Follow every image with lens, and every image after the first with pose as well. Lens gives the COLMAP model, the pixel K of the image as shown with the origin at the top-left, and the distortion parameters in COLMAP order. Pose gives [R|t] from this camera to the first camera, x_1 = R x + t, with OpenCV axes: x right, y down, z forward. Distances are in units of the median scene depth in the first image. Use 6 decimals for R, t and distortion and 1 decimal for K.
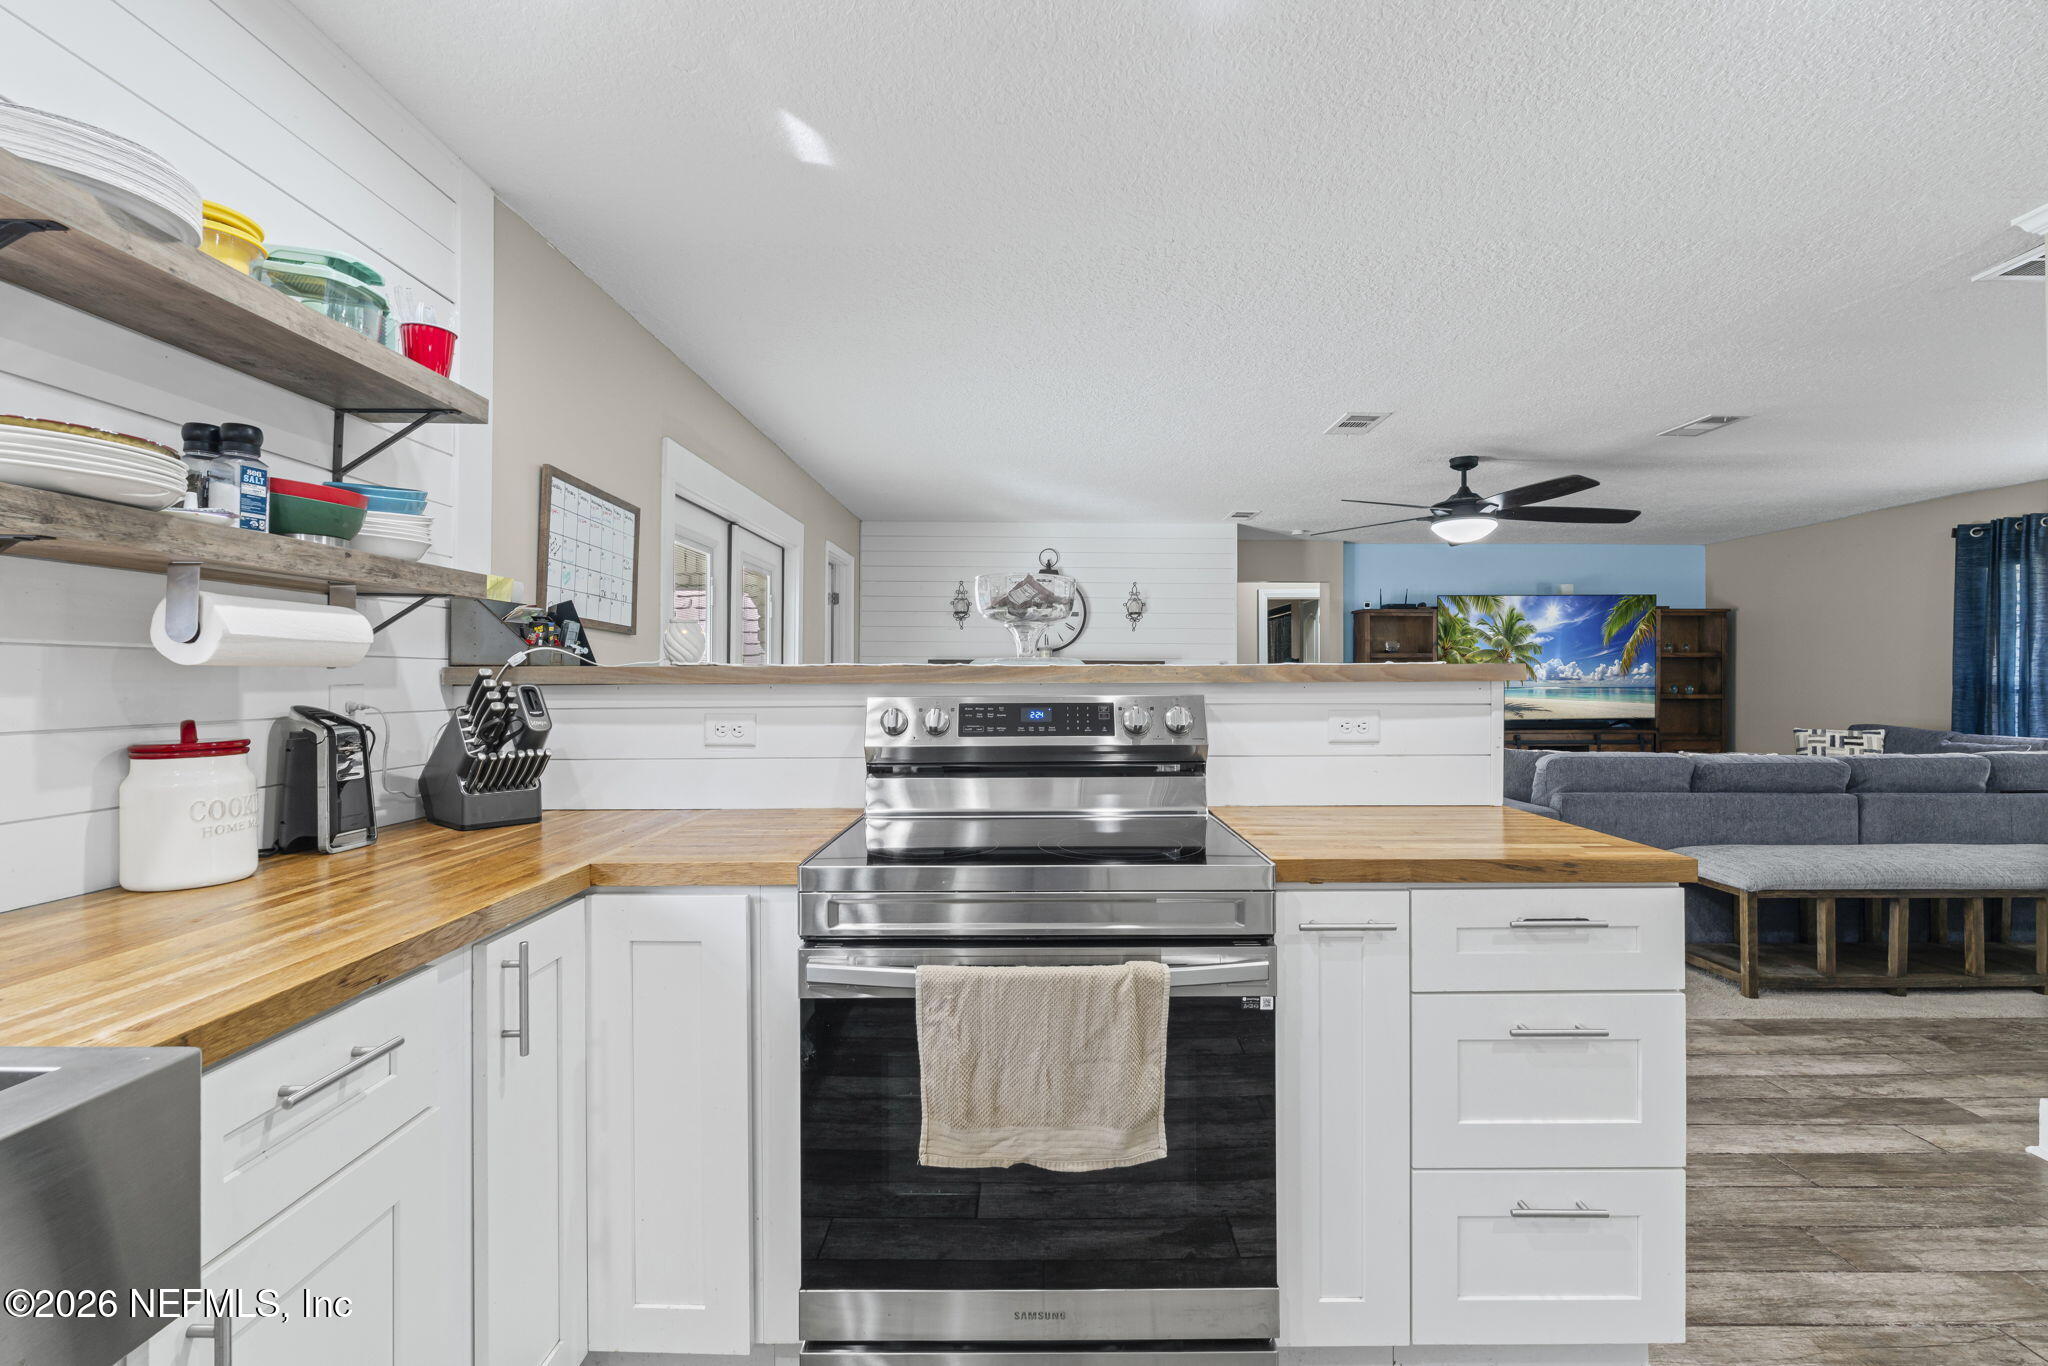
lens RADIAL K [[893.1, 0, 1016.0], [0, 893.1, 659.8], [0, 0, 1]] dist [-0.009849, 0.003049]
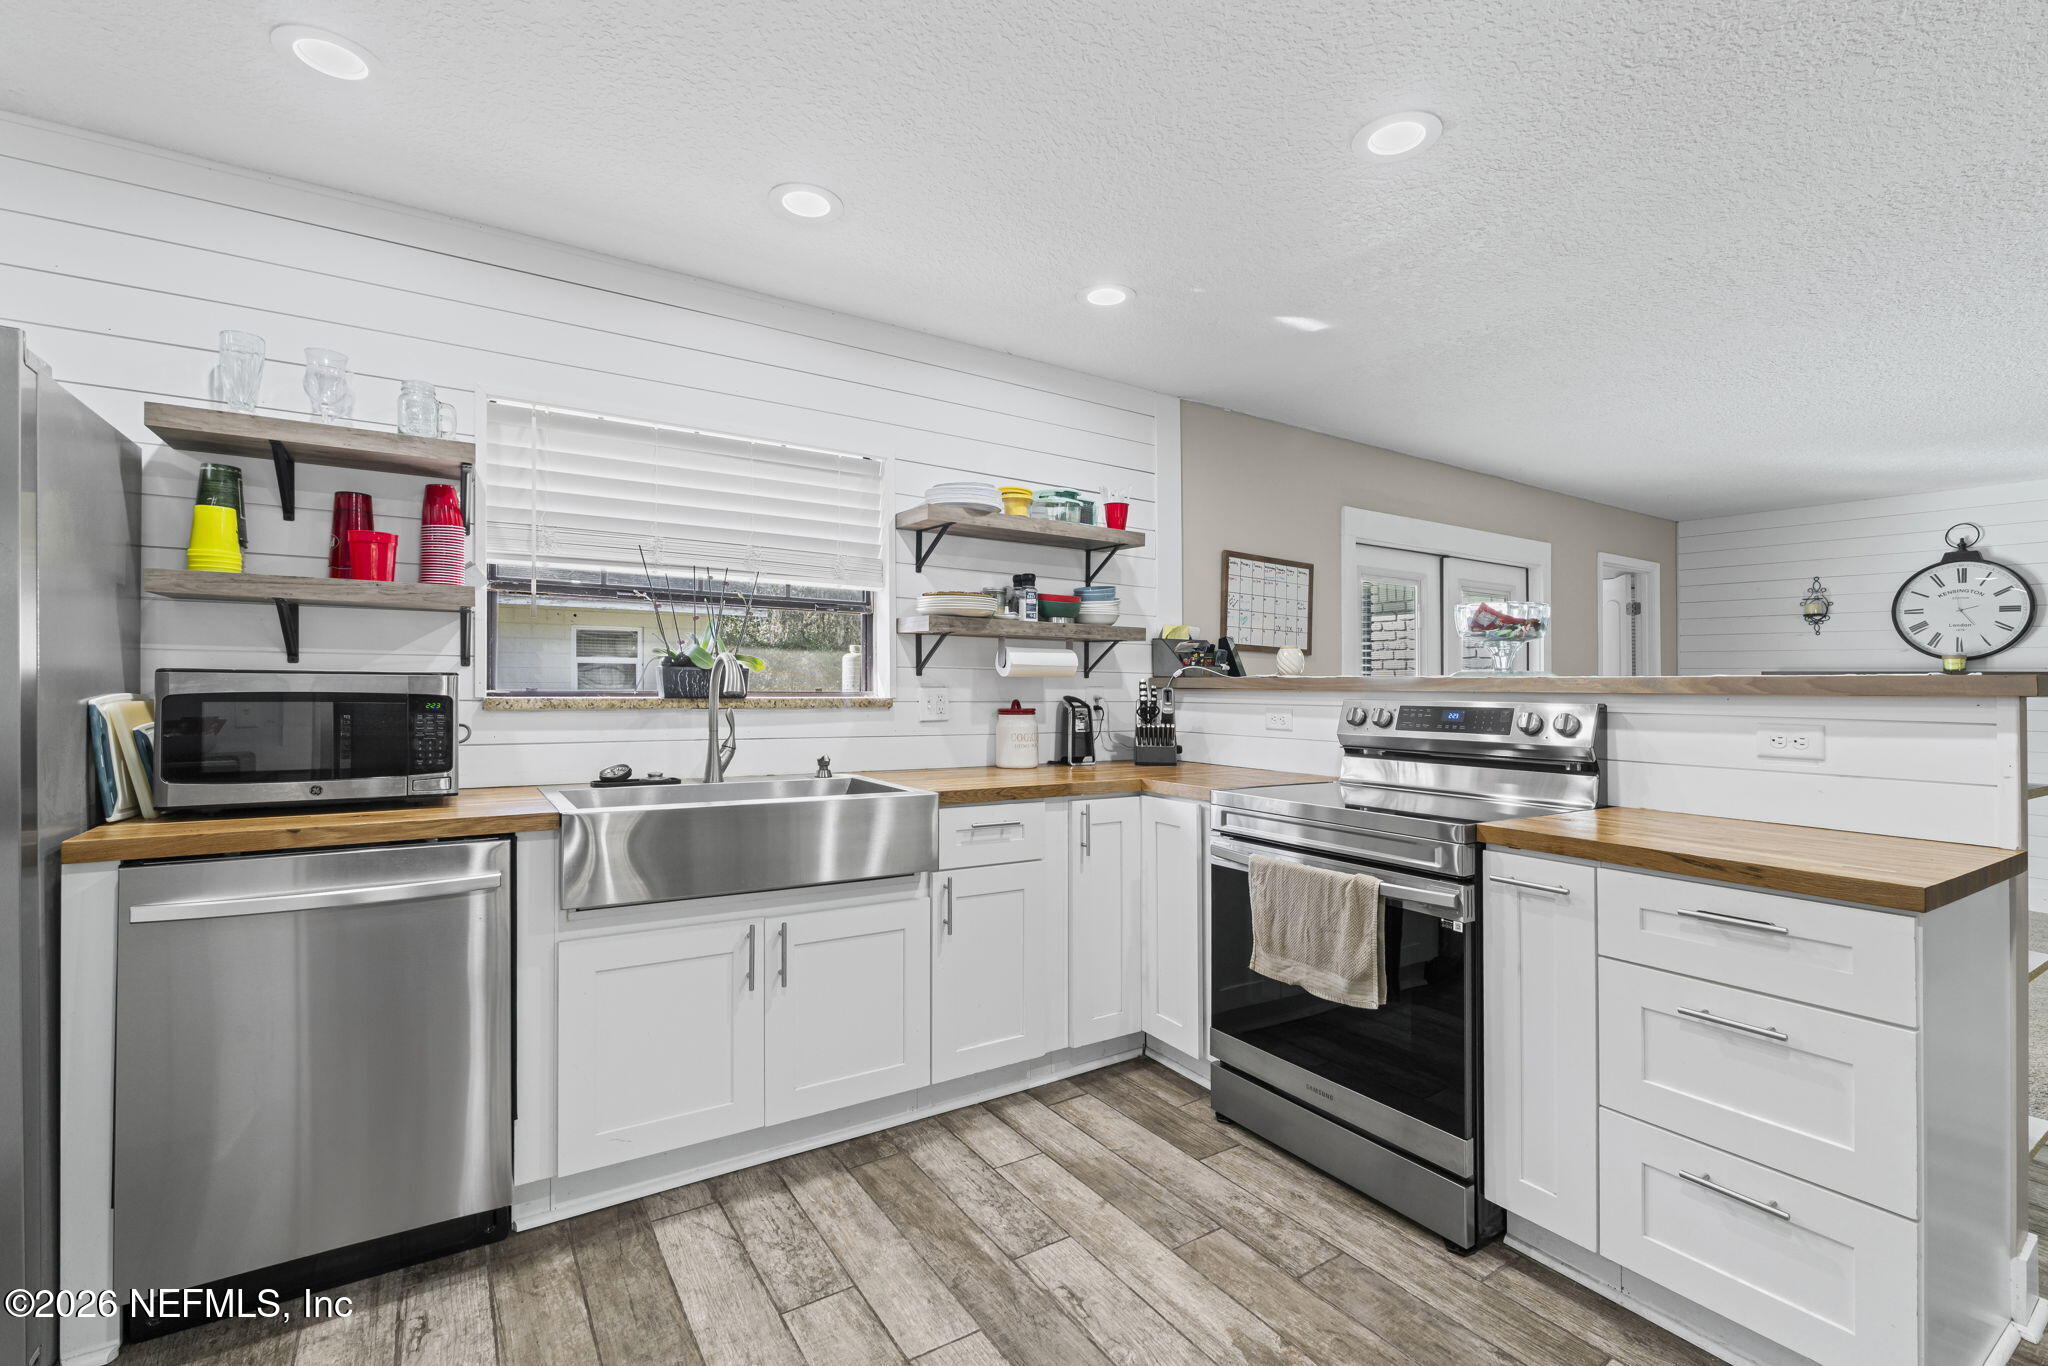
lens RADIAL K [[893.1, 0, 1053.5], [0, 893.1, 670.6], [0, 0, 1]] dist [-0.009849, 0.003049]
pose [[0.570938, -0.004954, -0.820978, 0.863744], [0.003337, 0.999988, -0.003713, -0.000377], [0.820986, -0.000619, 0.570948, -0.227722]]
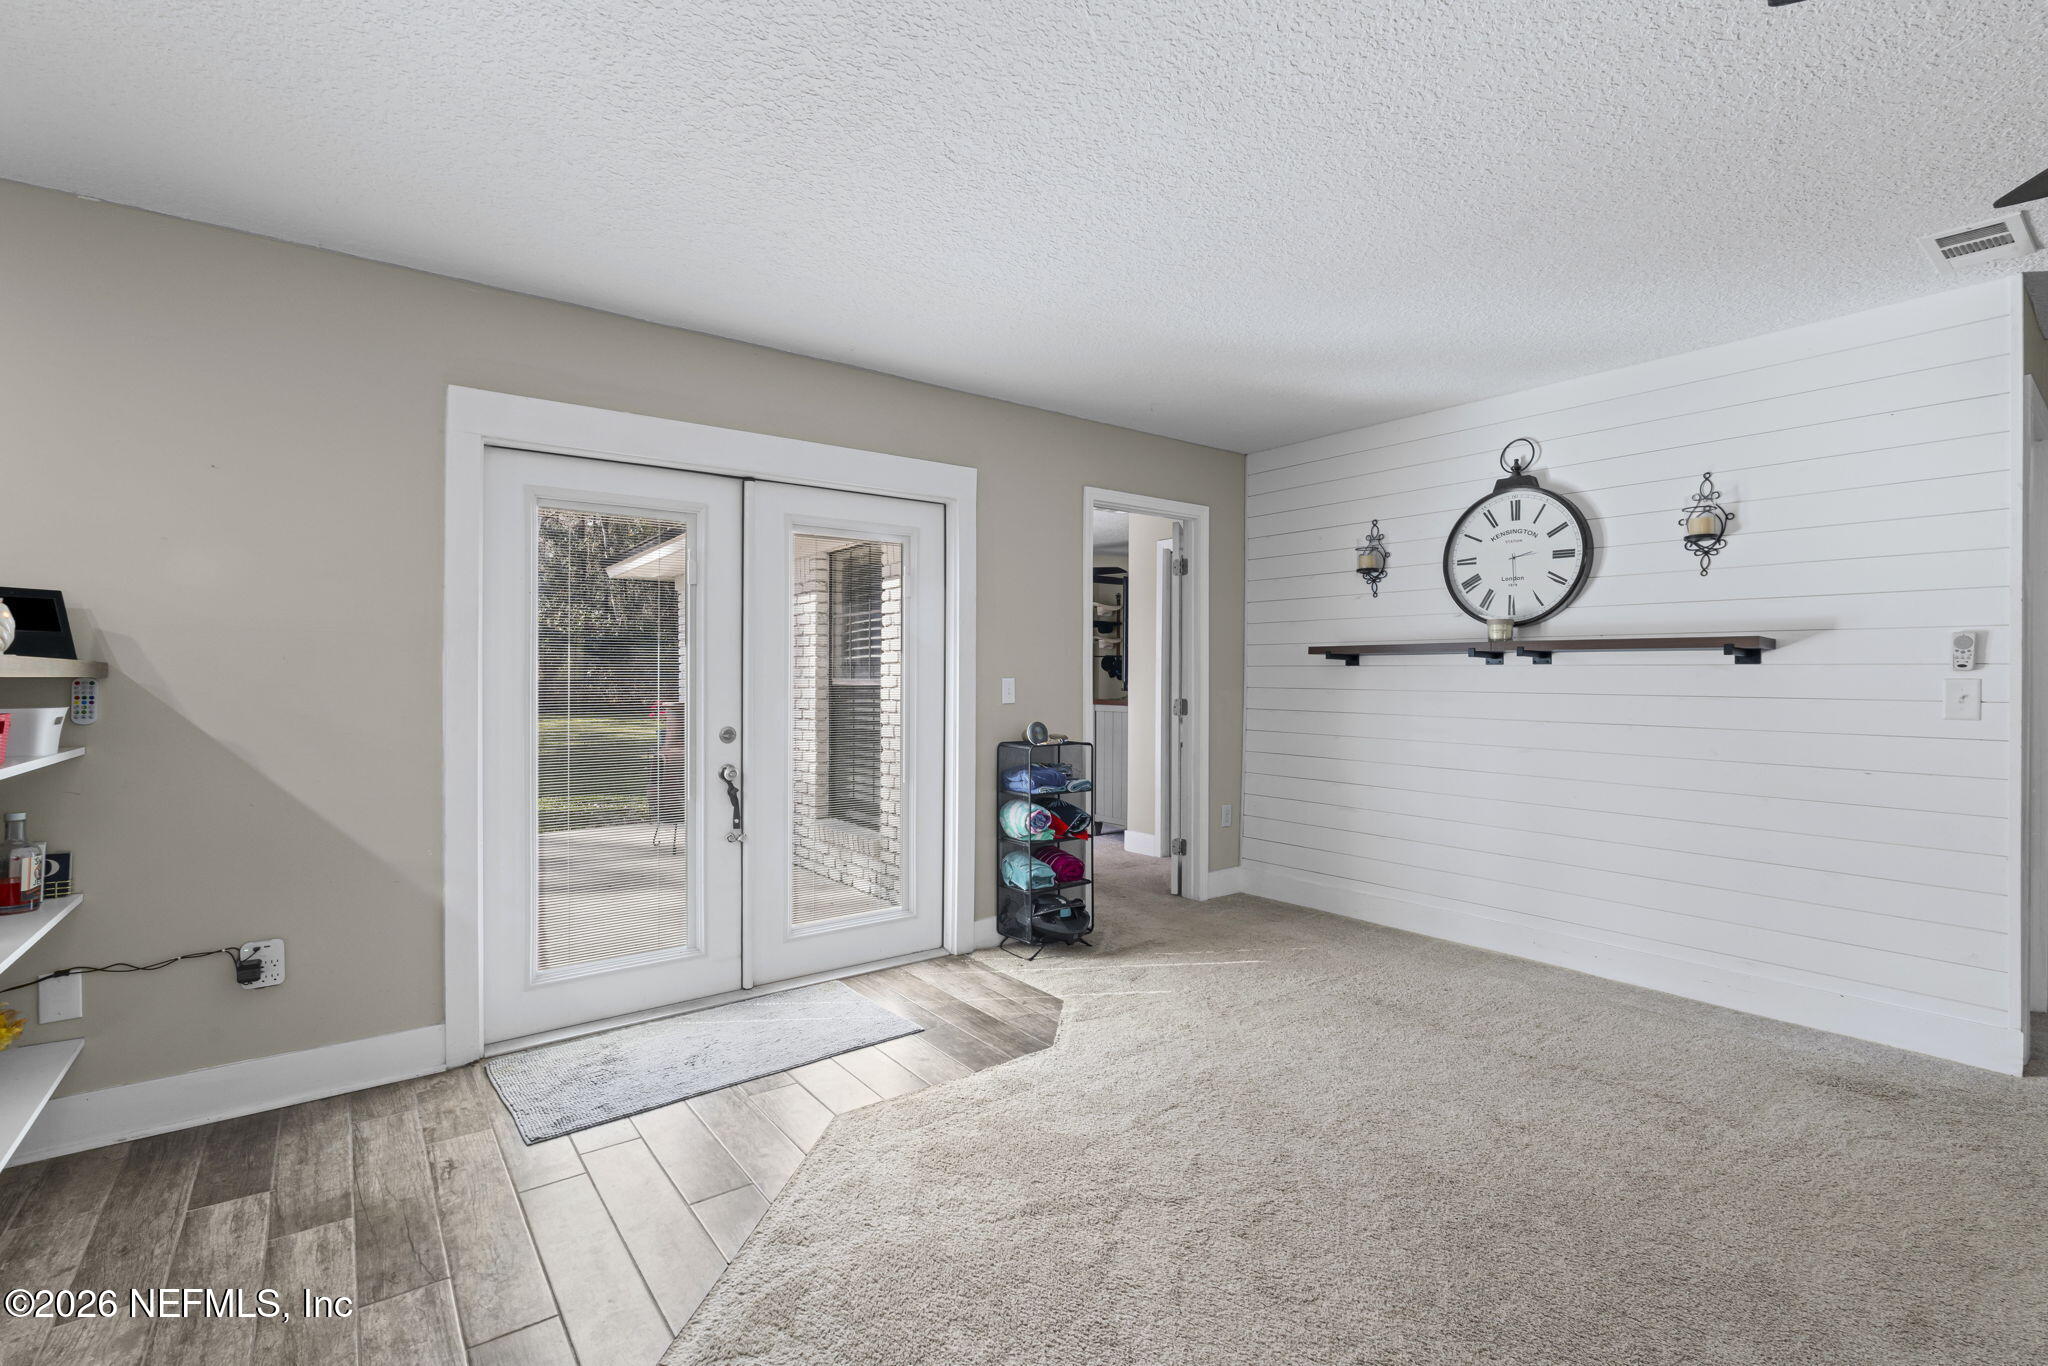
lens RADIAL K [[893.1, 0, 1038.1], [0, 893.1, 689.8], [0, 0, 1]] dist [-0.009849, 0.003049]
pose [[0.619314, 0.011245, -0.785063, 1.162464], [0.015218, 0.999538, 0.026323, 0.045264], [0.784996, -0.028249, 0.618857, 1.734054]]
